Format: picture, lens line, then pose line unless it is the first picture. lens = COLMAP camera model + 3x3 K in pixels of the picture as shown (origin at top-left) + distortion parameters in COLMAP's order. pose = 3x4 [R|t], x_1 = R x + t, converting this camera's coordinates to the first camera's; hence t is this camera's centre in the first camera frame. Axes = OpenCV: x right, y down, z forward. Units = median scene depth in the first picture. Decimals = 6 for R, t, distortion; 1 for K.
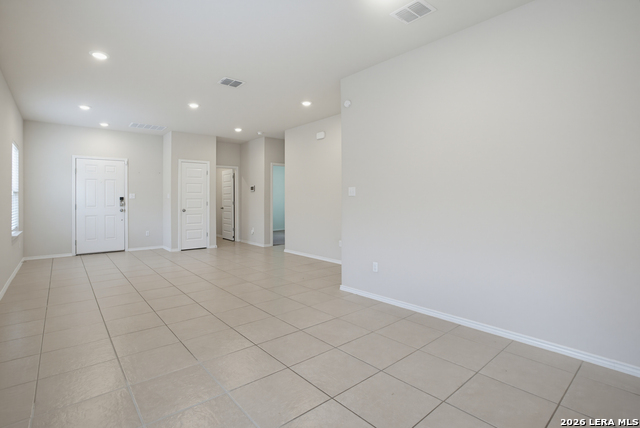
lens RADIAL K [[310.7, 0, 309.6], [0, 310.7, 192.6], [0, 0, 1]] dist [-0.002649, -0.000077]
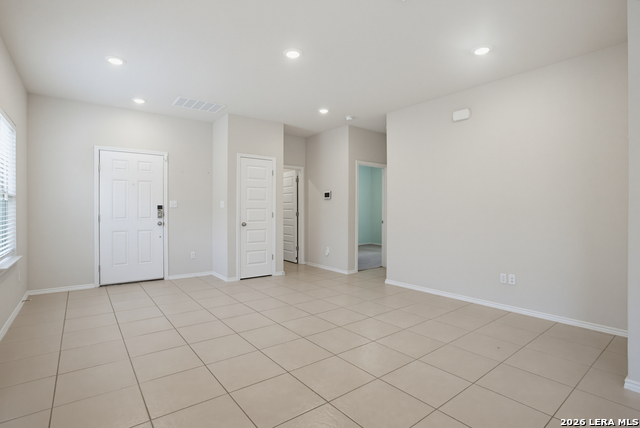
lens RADIAL K [[312.1, 0, 316.5], [0, 312.1, 205.0], [0, 0, 1]] dist [-0.021578, 0.000271]
pose [[0.999828, 0.004883, -0.017893, -0.222865], [-0.004836, 0.999985, 0.002625, 0.009763], [0.017905, -0.002538, 0.999836, 0.277446]]
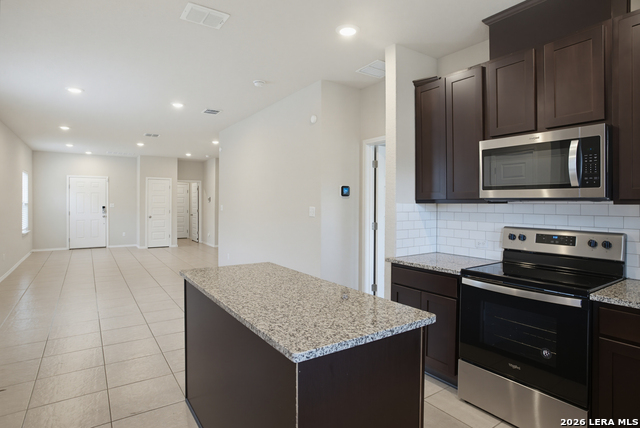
lens RADIAL K [[360.7, 0, 319.0], [0, 360.7, 198.1], [0, 0, 1]] dist [0.014796, -0.000197]
pose [[0.994324, 0.006090, -0.106218, 0.450706], [-0.005195, 0.999949, 0.008706, -0.037177], [0.106265, -0.008105, 0.994305, -0.414959]]
